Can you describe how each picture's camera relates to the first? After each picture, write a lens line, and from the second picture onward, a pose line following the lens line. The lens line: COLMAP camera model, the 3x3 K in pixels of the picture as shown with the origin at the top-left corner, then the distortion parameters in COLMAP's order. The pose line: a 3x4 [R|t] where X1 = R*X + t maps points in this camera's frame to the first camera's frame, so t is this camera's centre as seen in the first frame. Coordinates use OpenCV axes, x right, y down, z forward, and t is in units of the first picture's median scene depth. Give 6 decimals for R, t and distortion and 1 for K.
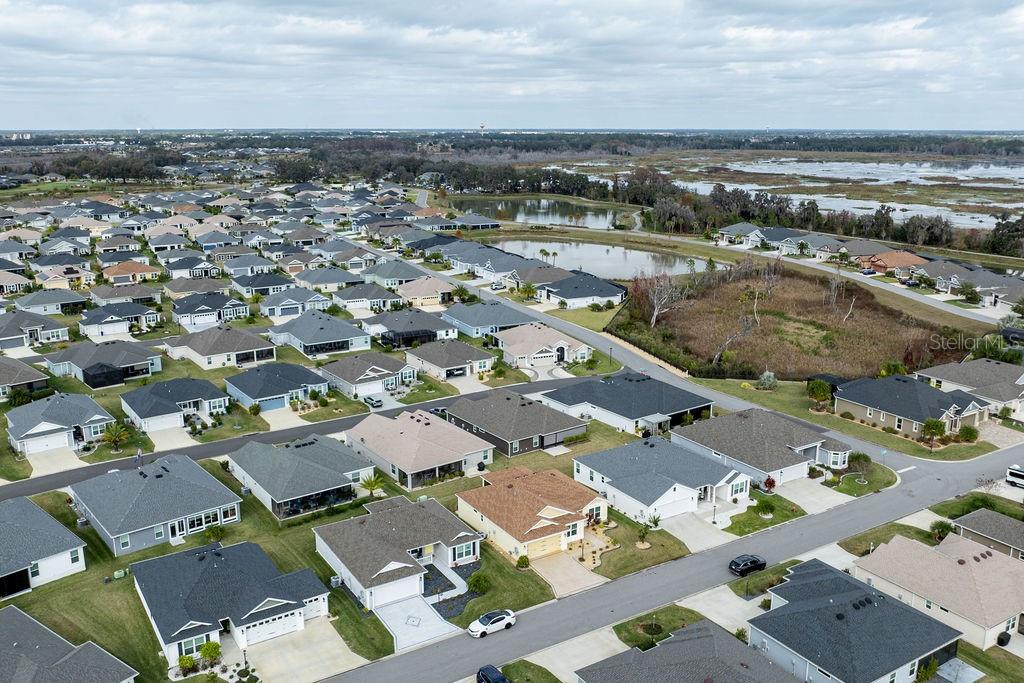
lens RADIAL K [[853.7, 0, 528.3], [0, 853.7, 343.7], [0, 0, 1]] dist [-0.008878, -0.011595]
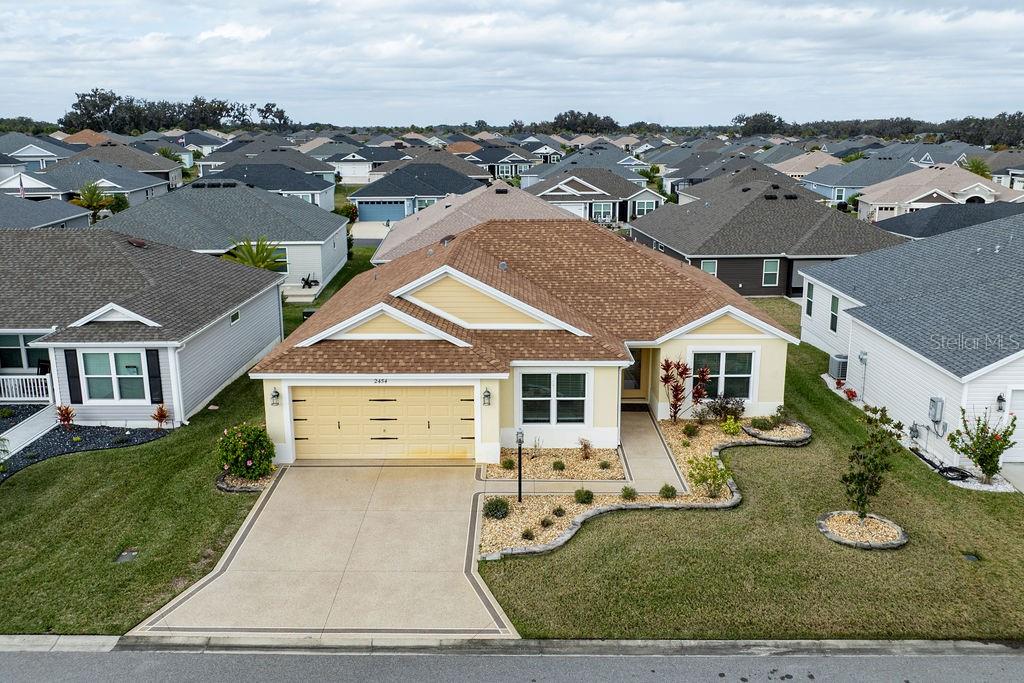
lens RADIAL K [[873.3, 0, 523.0], [0, 873.3, 338.8], [0, 0, 1]] dist [-0.015466, -0.017689]
pose [[0.841093, 0.113681, -0.528809, 0.160382], [-0.121921, 0.992350, 0.019411, 0.187849], [0.526971, 0.048146, 0.848519, 0.745498]]
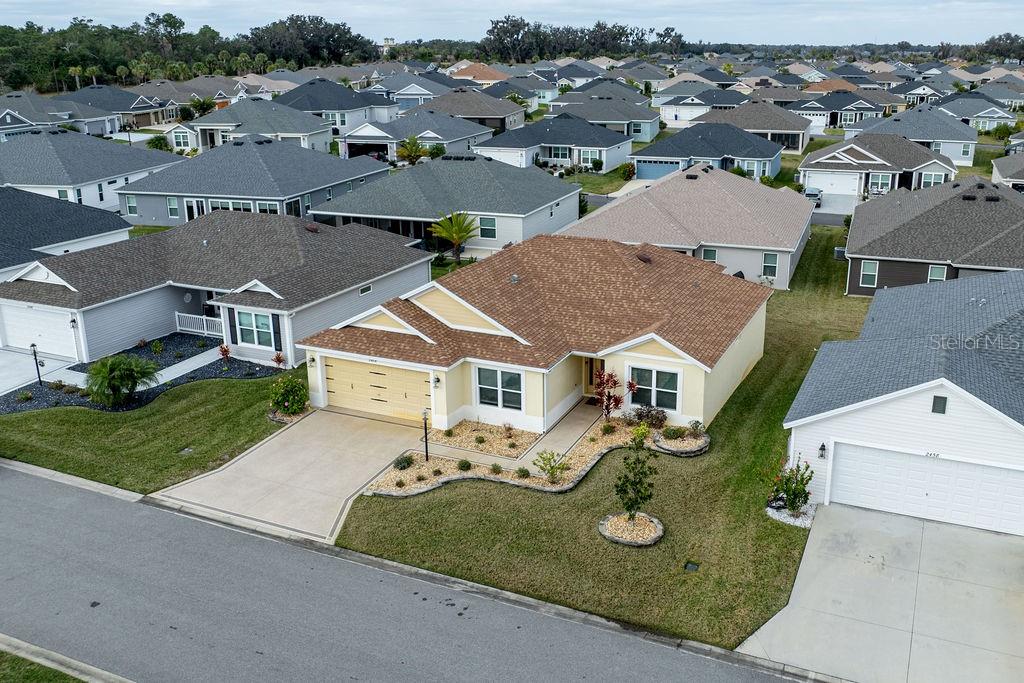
lens RADIAL K [[908.4, 0, 564.0], [0, 908.4, 312.6], [0, 0, 1]] dist [-0.013030, -0.023544]
pose [[0.556374, 0.223217, -0.800388, 0.306958], [-0.197561, 0.971156, 0.133511, 0.134506], [0.807104, 0.083844, 0.584426, 0.776786]]
